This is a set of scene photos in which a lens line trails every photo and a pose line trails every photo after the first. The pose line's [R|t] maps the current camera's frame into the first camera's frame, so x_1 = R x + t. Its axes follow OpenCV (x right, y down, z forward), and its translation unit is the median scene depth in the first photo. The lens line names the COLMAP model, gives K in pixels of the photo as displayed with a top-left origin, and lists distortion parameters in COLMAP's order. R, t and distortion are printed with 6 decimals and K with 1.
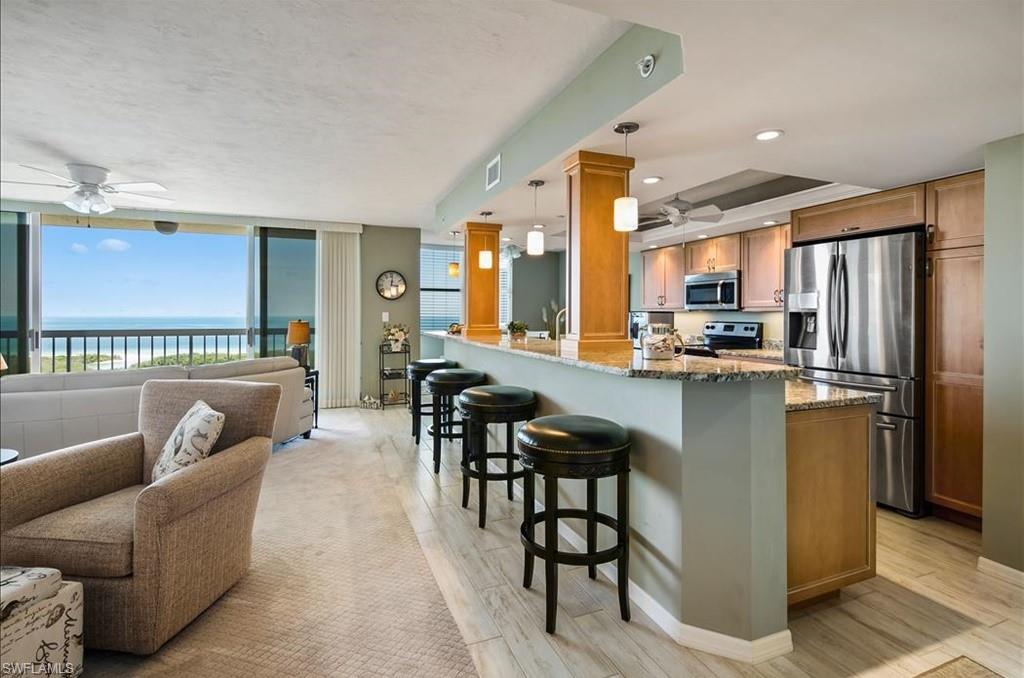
lens RADIAL K [[481.1, 0, 513.8], [0, 481.1, 302.5], [0, 0, 1]] dist [-0.001503, -0.000361]
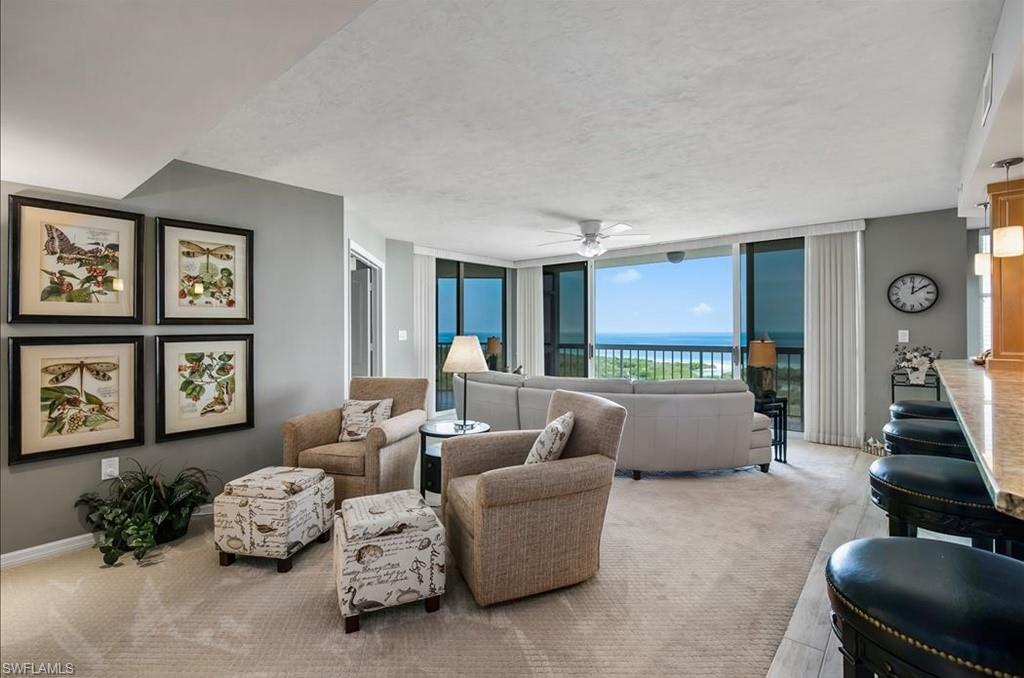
lens RADIAL K [[479.4, 0, 519.8], [0, 479.4, 317.4], [0, 0, 1]] dist [-0.002460, 0.000203]
pose [[0.473066, -0.026879, -0.880617, 0.148842], [0.025015, 0.999541, -0.017071, -0.001851], [0.880672, -0.013953, 0.473521, 0.175584]]
